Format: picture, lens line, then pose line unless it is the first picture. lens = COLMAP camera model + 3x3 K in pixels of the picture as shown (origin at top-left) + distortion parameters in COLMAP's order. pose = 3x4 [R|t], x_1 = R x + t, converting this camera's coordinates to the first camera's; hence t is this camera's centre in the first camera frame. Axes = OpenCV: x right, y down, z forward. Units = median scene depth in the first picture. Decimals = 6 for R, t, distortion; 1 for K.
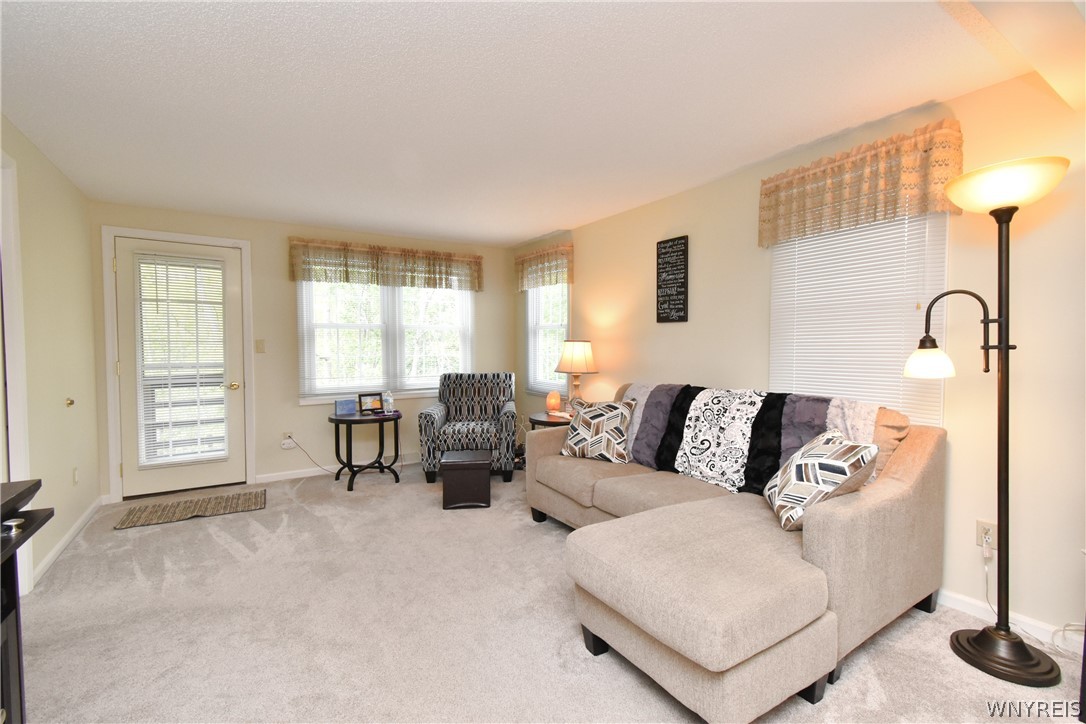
lens RADIAL K [[478.7, 0, 544.3], [0, 478.7, 363.3], [0, 0, 1]] dist [0.004232, -0.002517]
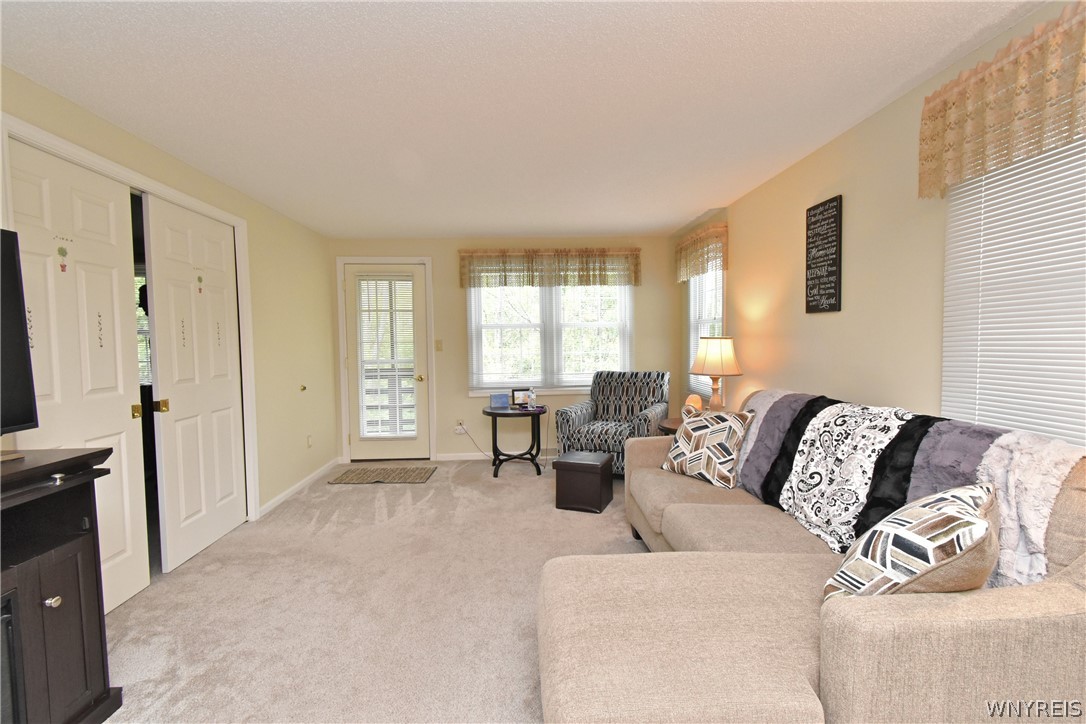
lens RADIAL K [[478.7, 0, 543.6], [0, 478.7, 365.4], [0, 0, 1]] dist [0.004232, -0.002517]
pose [[0.871777, 0.015287, -0.489664, 0.262959], [-0.005936, 0.999769, 0.020644, -0.015162], [0.489866, -0.015091, 0.871667, 0.119904]]
